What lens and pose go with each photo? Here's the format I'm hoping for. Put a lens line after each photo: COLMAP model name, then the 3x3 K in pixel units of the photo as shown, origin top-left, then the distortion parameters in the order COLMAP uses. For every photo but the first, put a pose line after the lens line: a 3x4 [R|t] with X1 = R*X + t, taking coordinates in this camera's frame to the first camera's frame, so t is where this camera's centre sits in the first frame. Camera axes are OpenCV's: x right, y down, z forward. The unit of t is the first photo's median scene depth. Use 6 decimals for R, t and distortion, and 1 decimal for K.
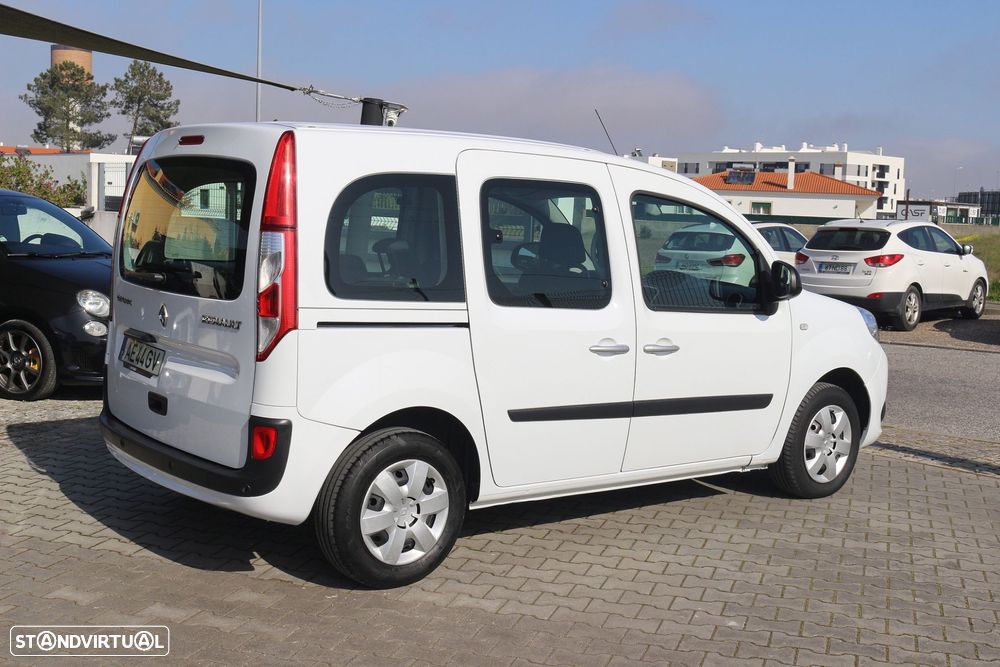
lens RADIAL K [[1251.1, 0, 500.0], [0, 1251.1, 333.5], [0, 0, 1]] dist [-0.183509, 0.335249]
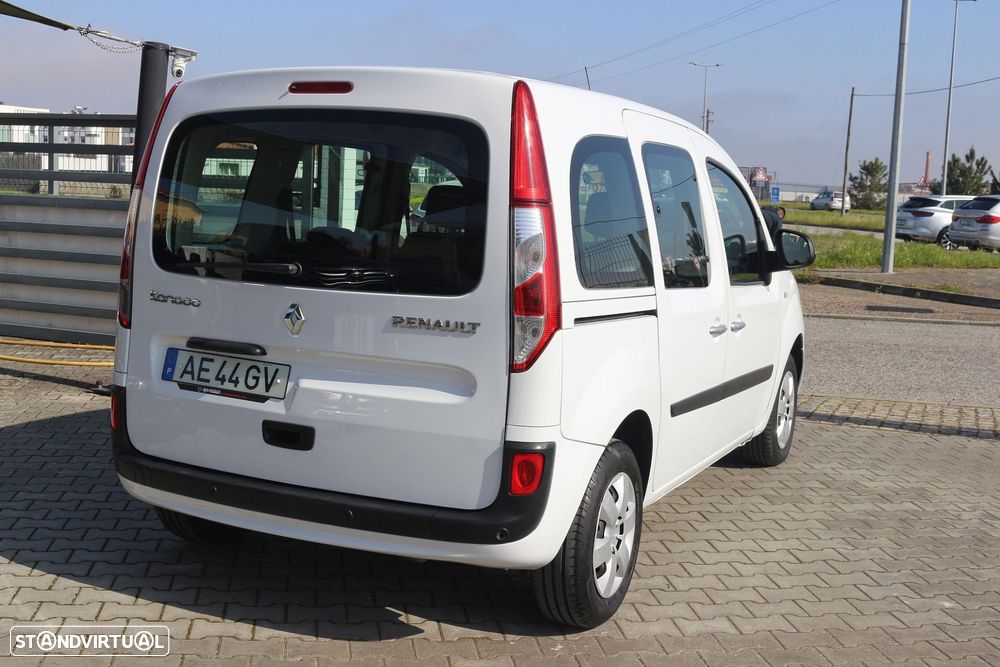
lens RADIAL K [[1251.1, 0, 500.0], [0, 1251.1, 333.5], [0, 0, 1]] dist [-0.183509, 0.335249]
pose [[0.897352, -0.057142, 0.437601, -0.474228], [0.042641, 0.998169, 0.042902, -0.031600], [-0.439251, -0.019838, 0.898145, 0.252312]]
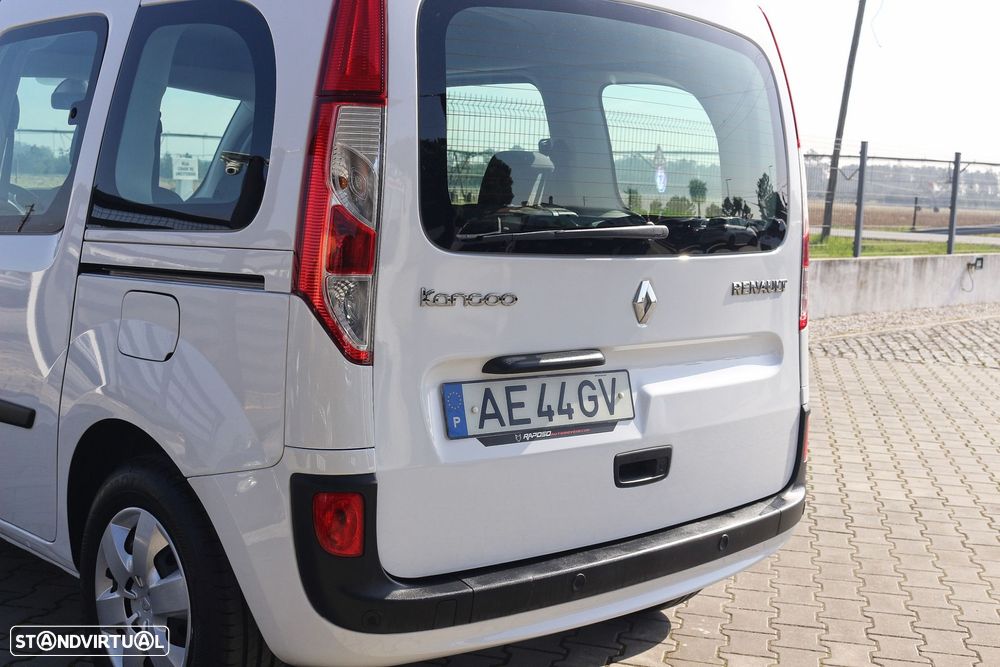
lens RADIAL K [[1251.1, 0, 500.0], [0, 1251.1, 333.5], [0, 0, 1]] dist [-0.183509, 0.335249]
pose [[-0.087602, -0.155677, 0.983916, -0.771310], [0.062075, 0.984941, 0.161365, -0.088990], [-0.994220, 0.075213, -0.076619, 1.063401]]
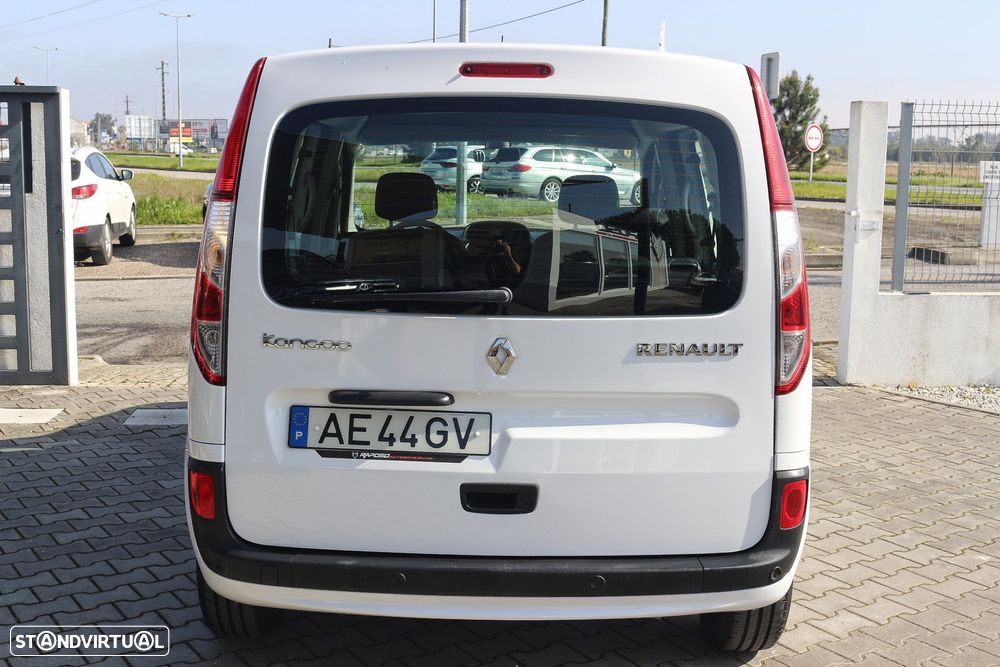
lens RADIAL K [[1220.1, 0, 501.1], [0, 1220.1, 321.9], [0, 0, 1]] dist [-0.113817, 0.027784]
pose [[0.622970, -0.138915, 0.769813, -0.709383], [0.092844, 0.990280, 0.103566, -0.090765], [-0.776717, 0.006954, 0.629812, 0.594721]]
